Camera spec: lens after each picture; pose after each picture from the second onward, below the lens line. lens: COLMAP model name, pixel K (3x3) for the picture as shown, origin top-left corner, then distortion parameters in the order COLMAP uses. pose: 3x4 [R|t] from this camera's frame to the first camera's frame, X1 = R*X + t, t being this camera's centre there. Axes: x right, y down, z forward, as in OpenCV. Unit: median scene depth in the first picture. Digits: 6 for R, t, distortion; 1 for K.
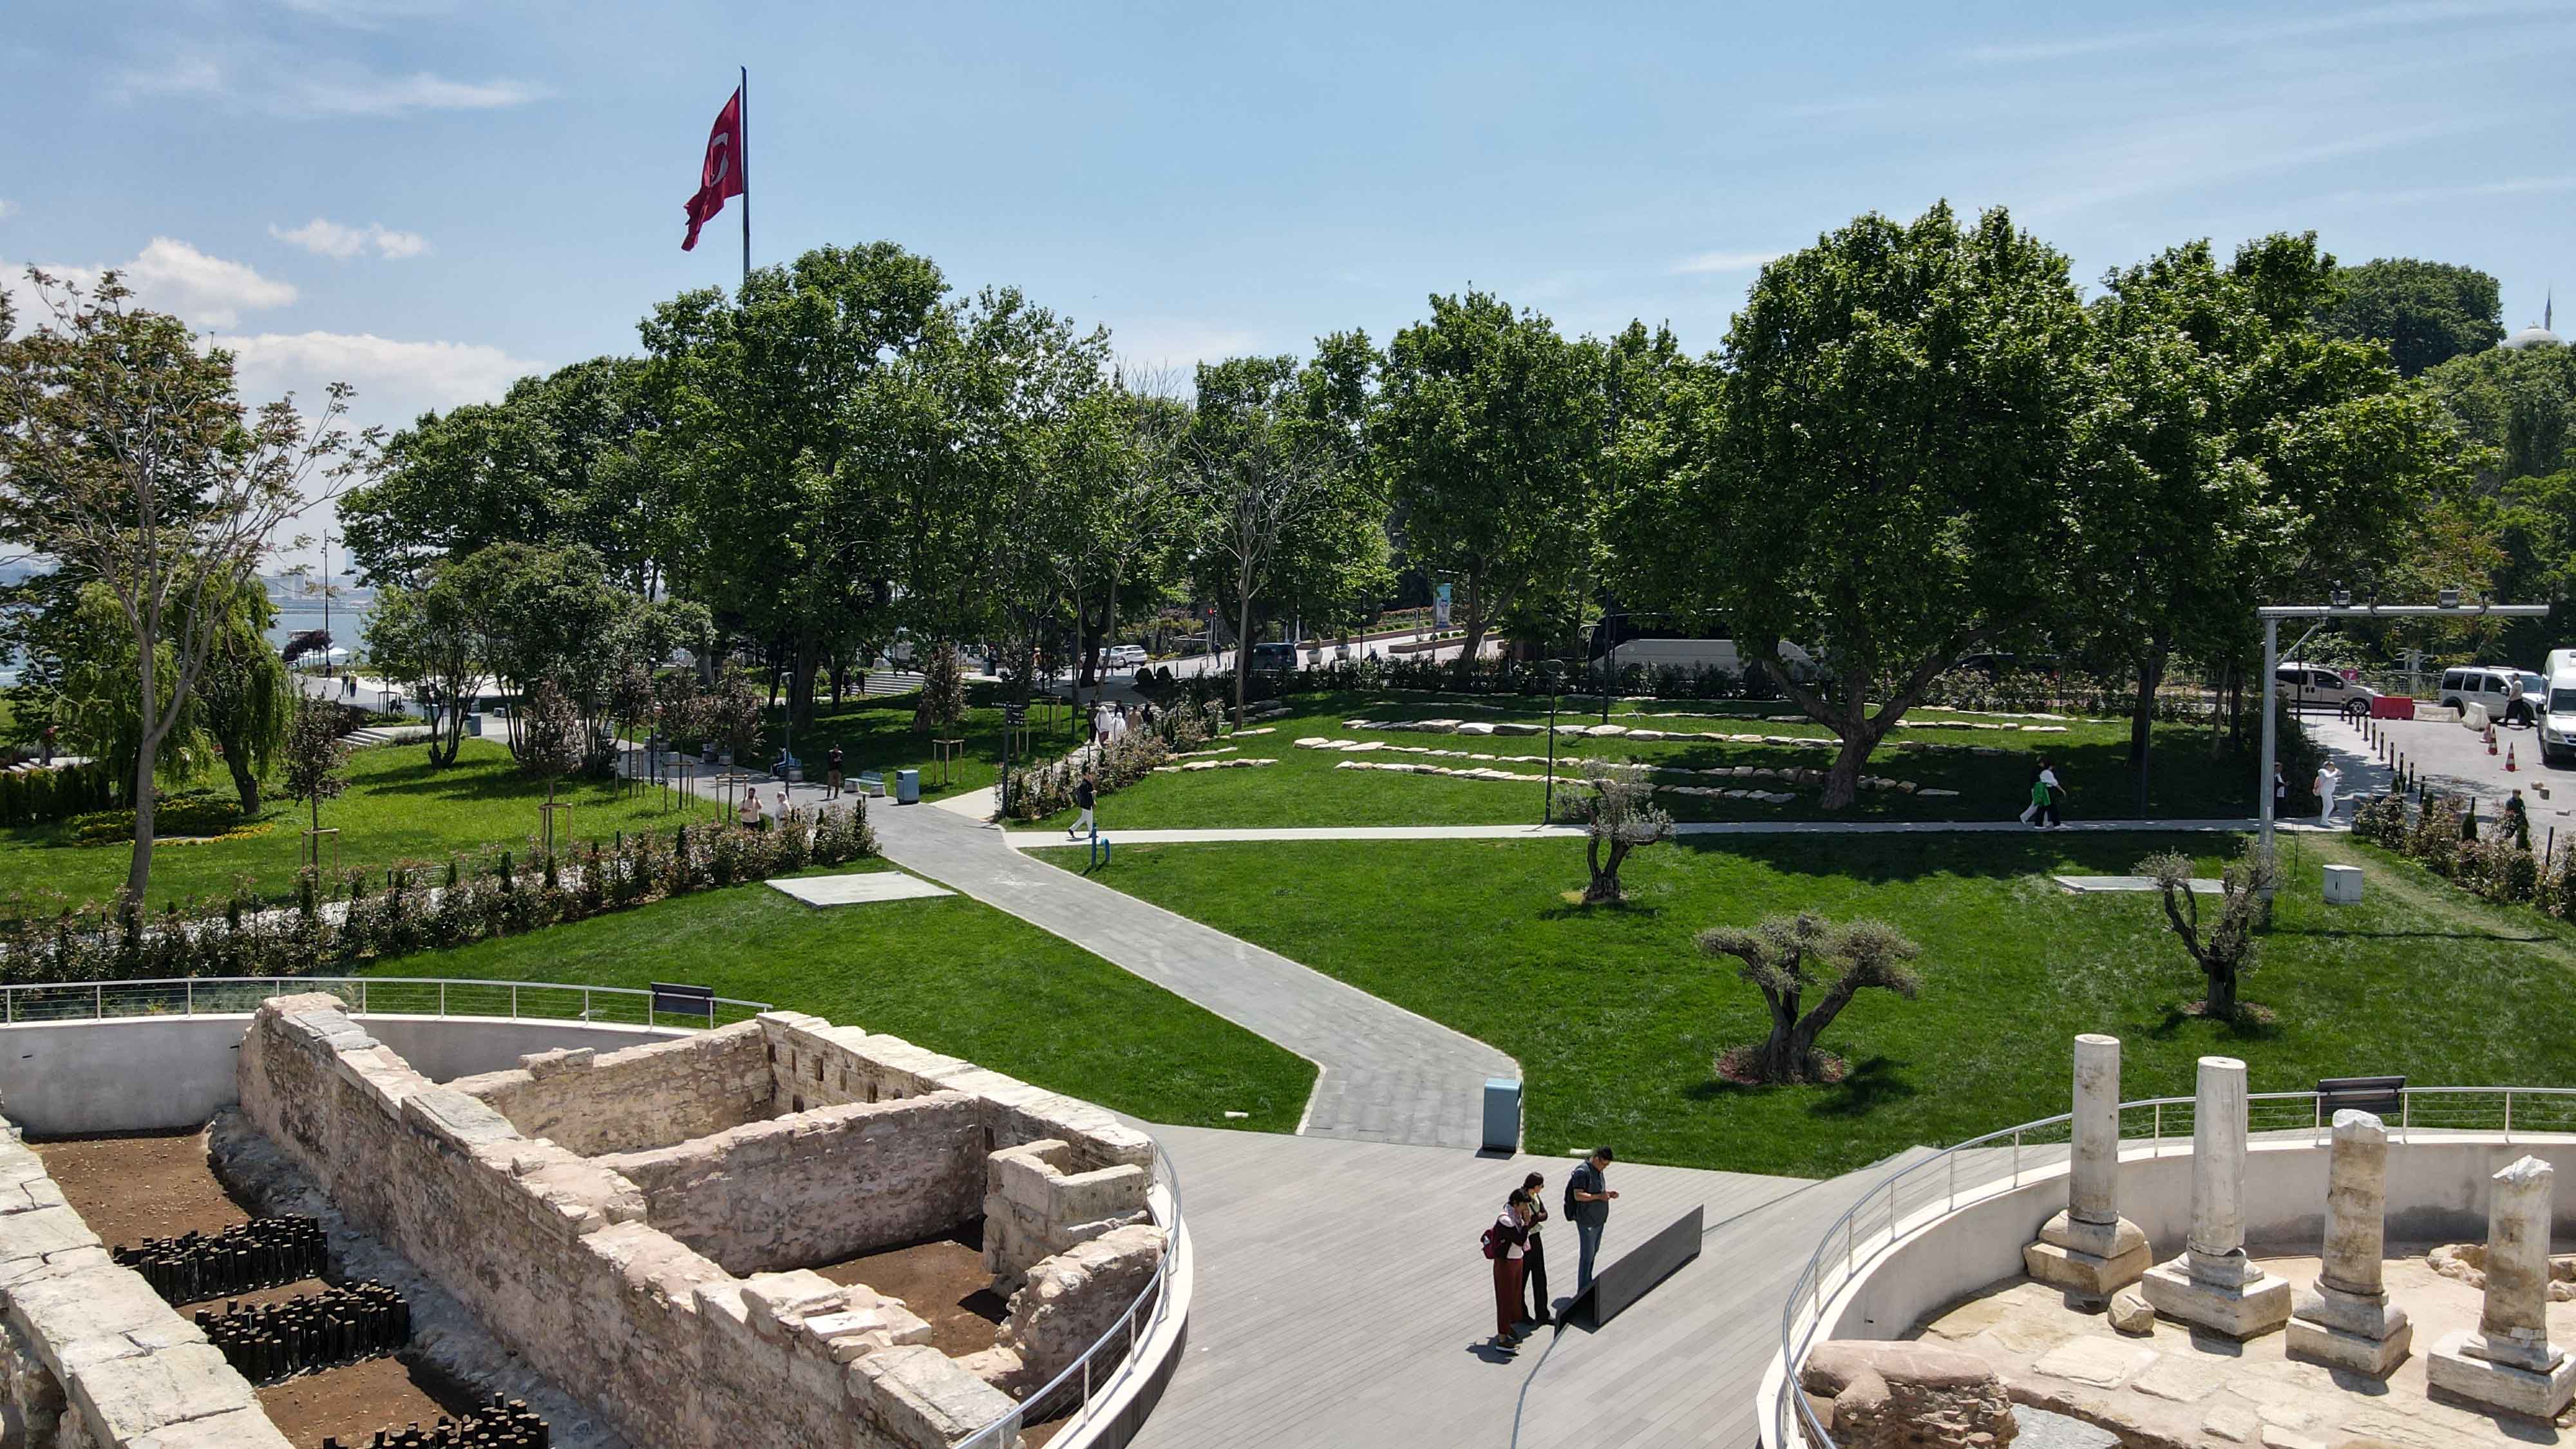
lens RADIAL K [[1836.9, 0, 1282.4], [0, 1836.9, 729.5], [0, 0, 1]] dist [0.025729, -0.000286]
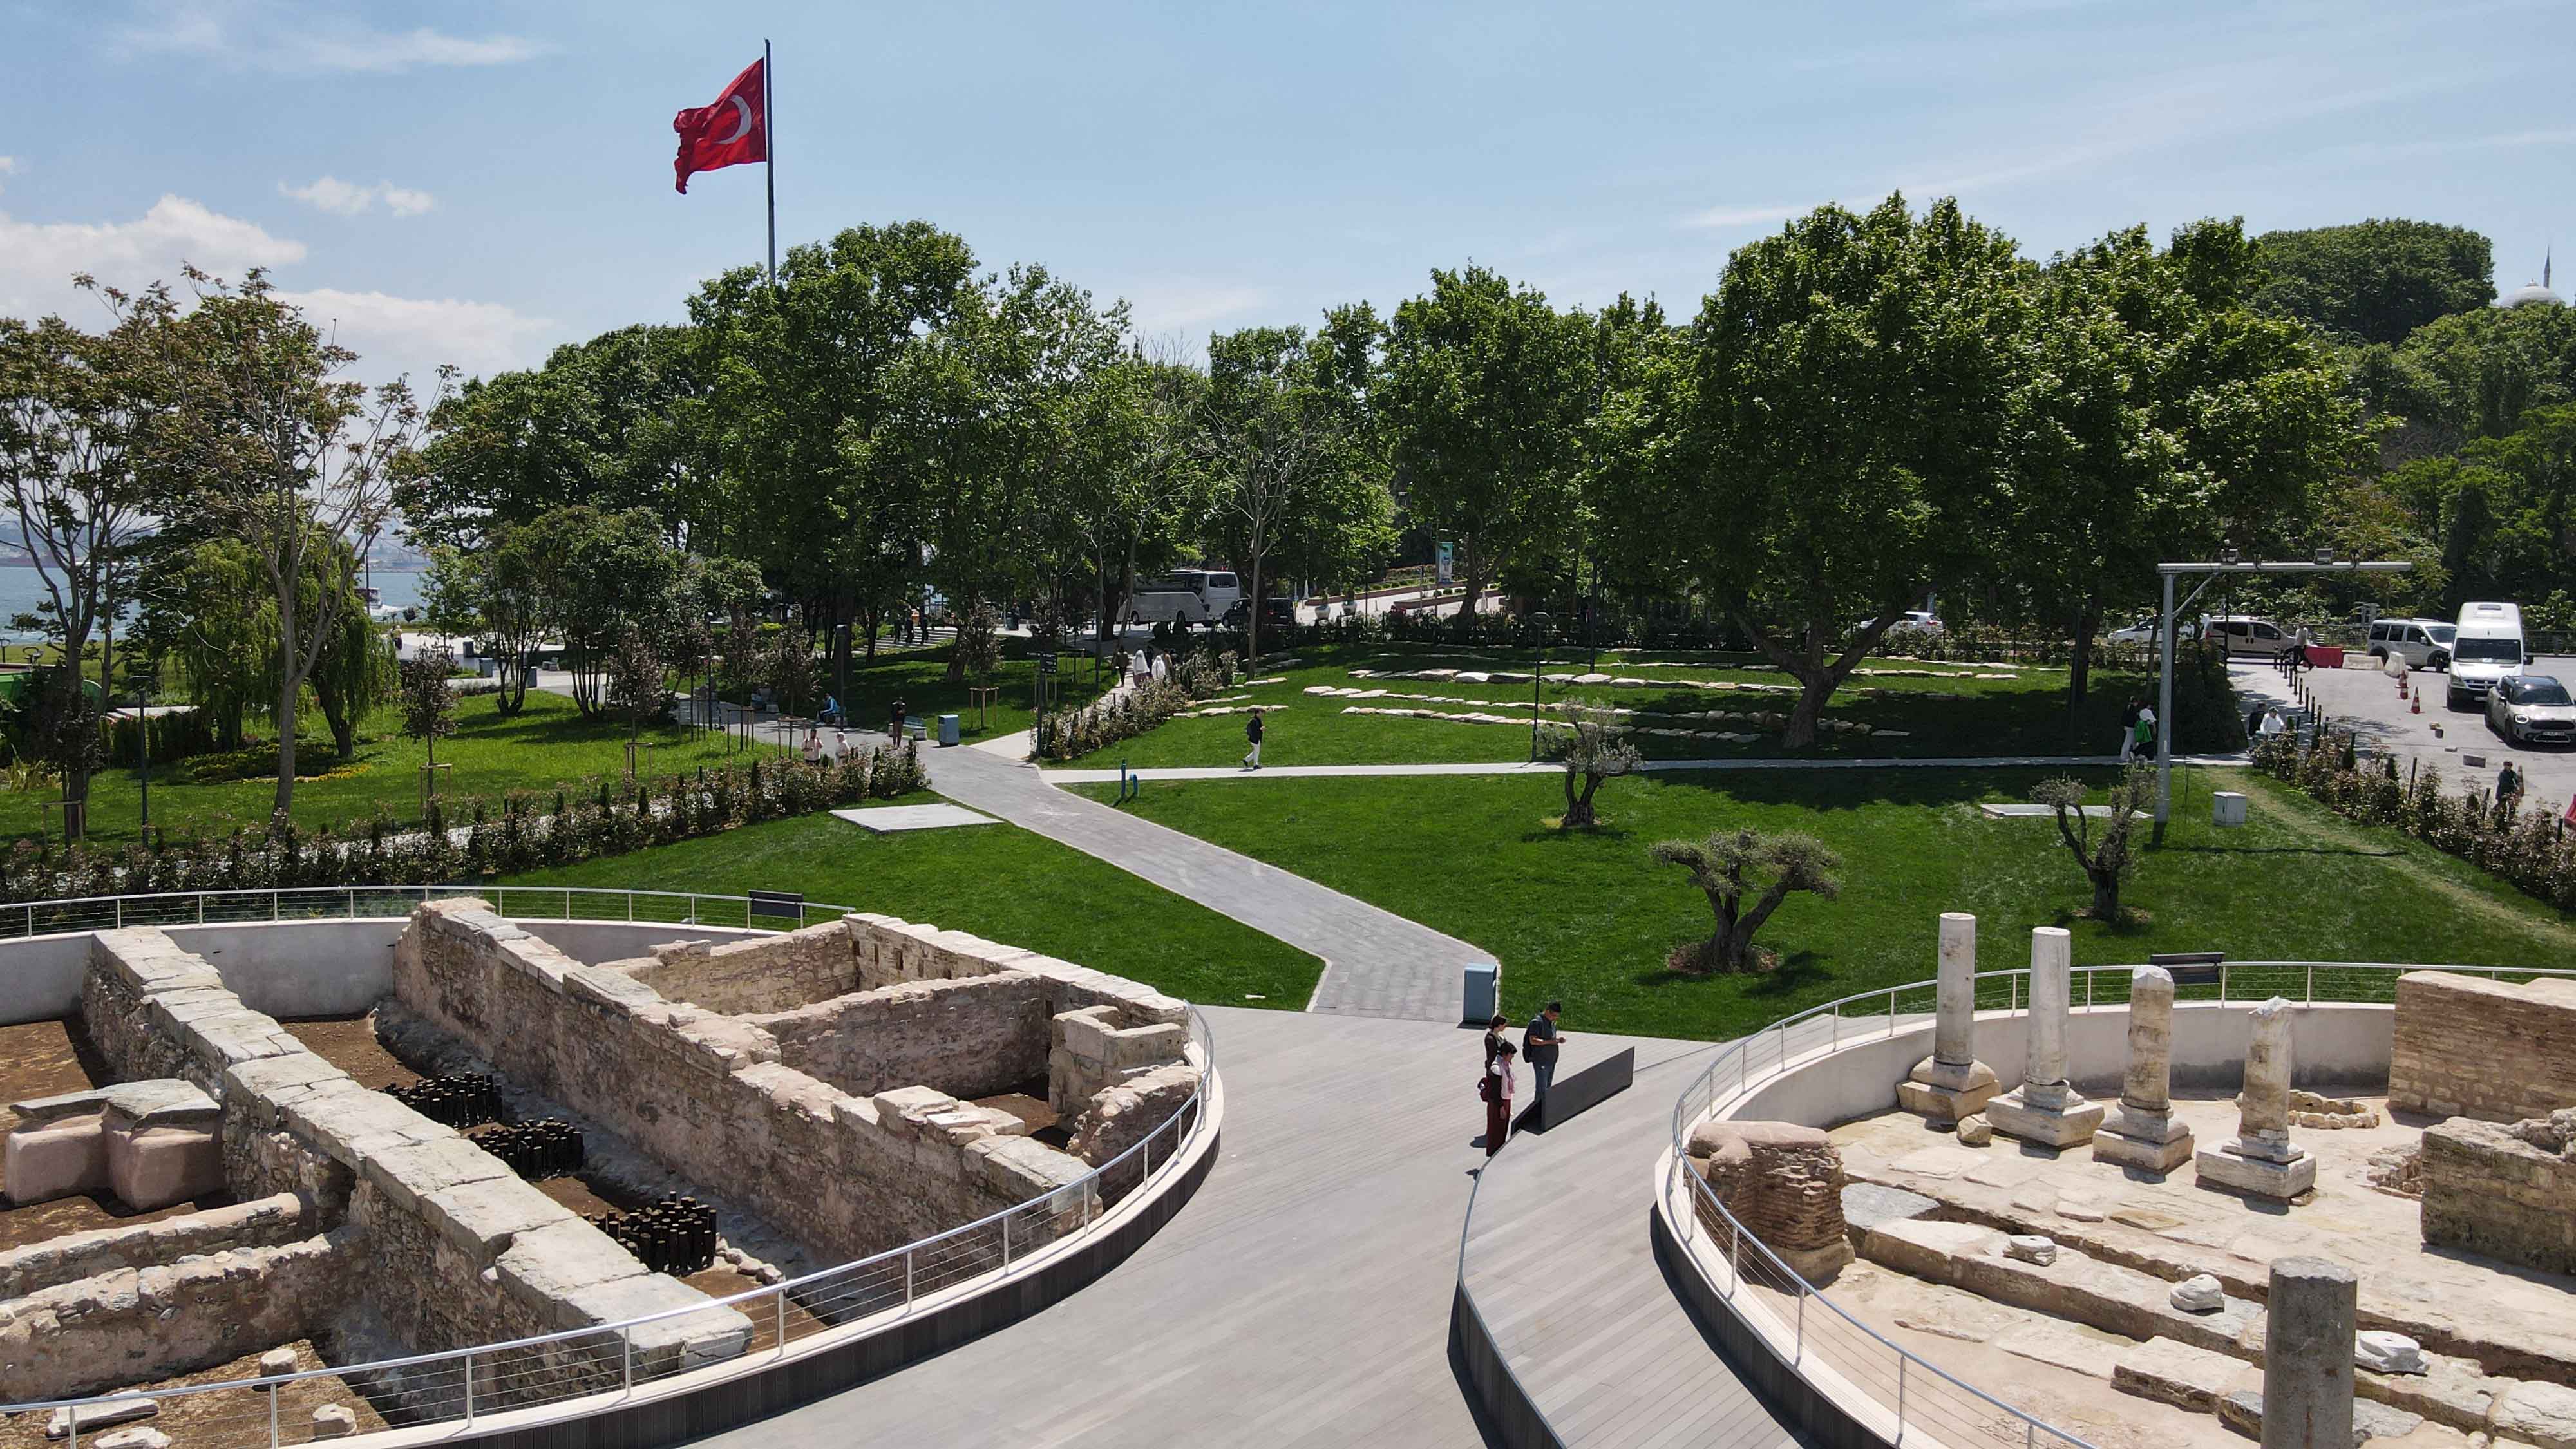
lens RADIAL K [[1836.9, 0, 1293.0], [0, 1836.9, 724.8], [0, 0, 1]] dist [0.025729, -0.000286]
pose [[0.999999, -0.001340, 0.000929, -0.001042], [0.001321, 0.999794, 0.020229, 0.007073], [-0.000956, -0.020228, 0.999795, -0.105355]]
